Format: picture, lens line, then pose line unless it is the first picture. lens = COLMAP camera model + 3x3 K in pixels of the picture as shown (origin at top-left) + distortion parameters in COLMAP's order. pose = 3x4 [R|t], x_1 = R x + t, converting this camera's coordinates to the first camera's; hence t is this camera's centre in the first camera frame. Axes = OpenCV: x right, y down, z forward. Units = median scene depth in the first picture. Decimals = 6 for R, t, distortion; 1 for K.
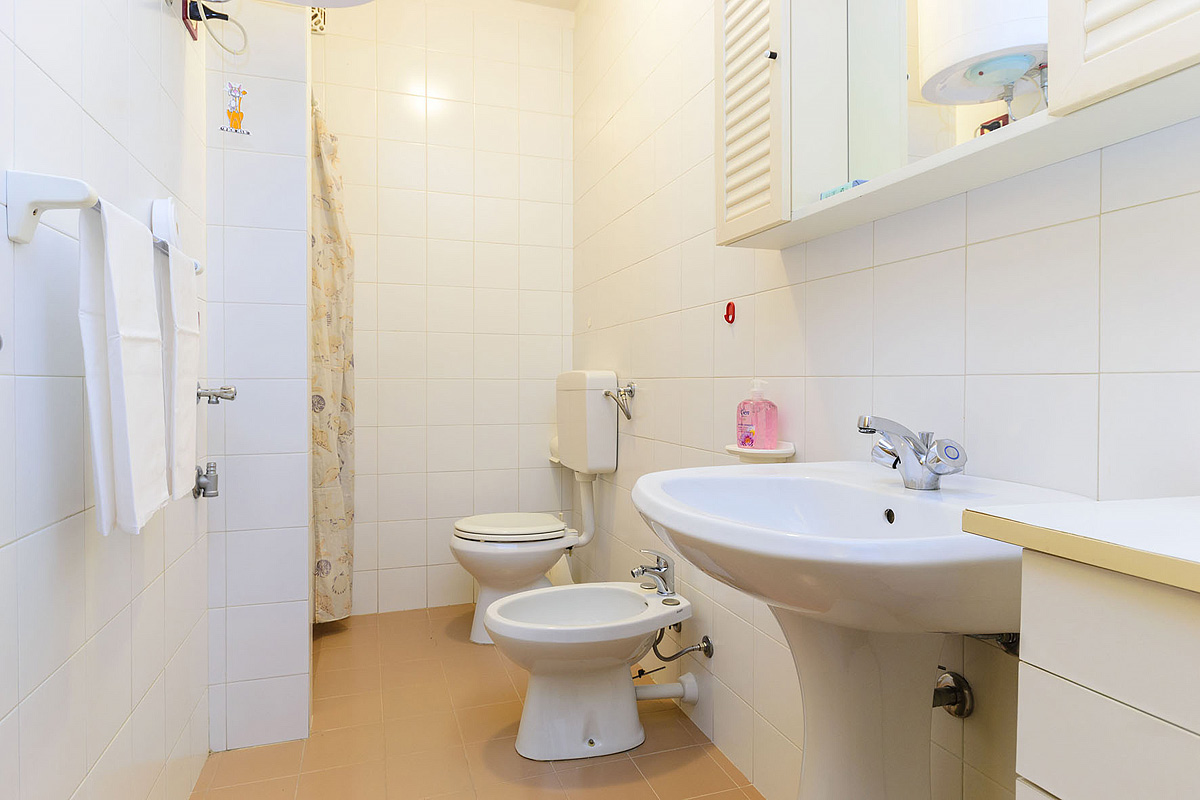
lens RADIAL K [[673.8, 0, 597.4], [0, 673.8, 403.2], [0, 0, 1]] dist [0.002630, 0.000607]
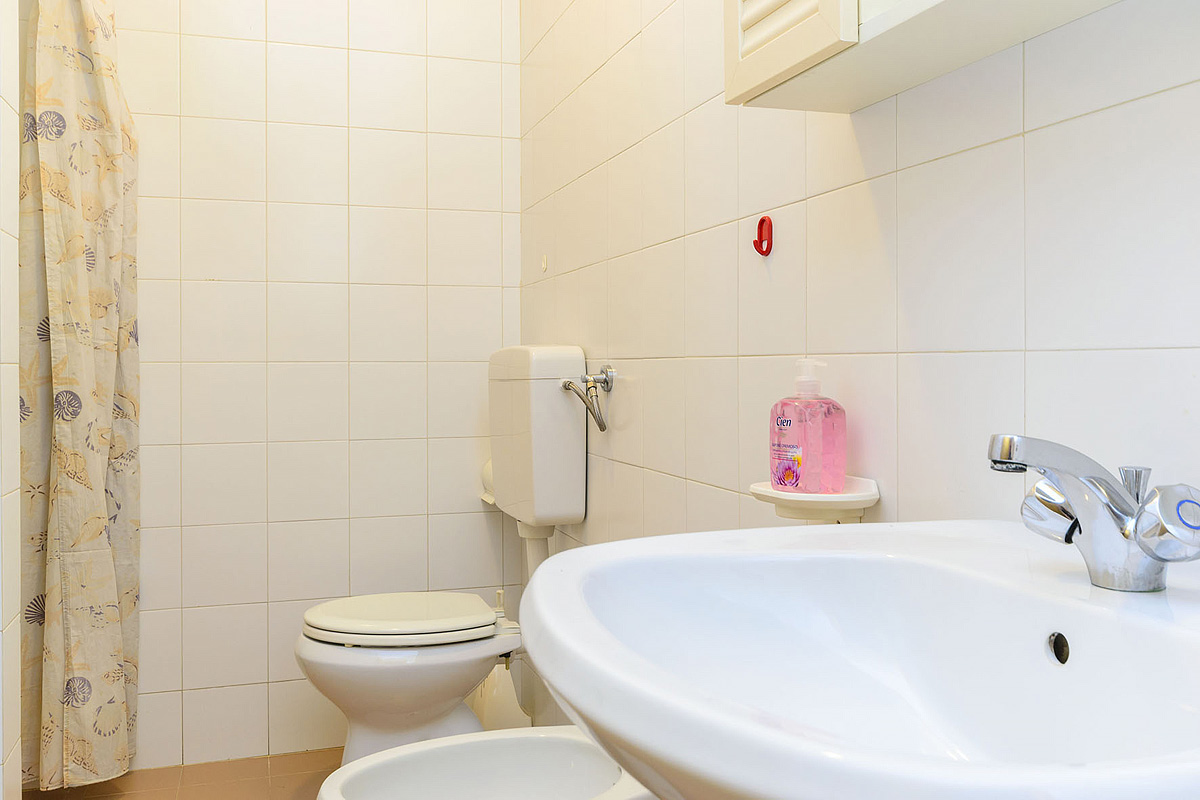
lens RADIAL K [[1056.5, 0, 601.3], [0, 1056.5, 391.6], [0, 0, 1]] dist [-0.007631, -0.014271]
pose [[0.999980, -0.005077, -0.003708, 0.045154], [0.005051, 0.999962, -0.007173, -0.002736], [0.003745, 0.007154, 0.999967, 0.100704]]
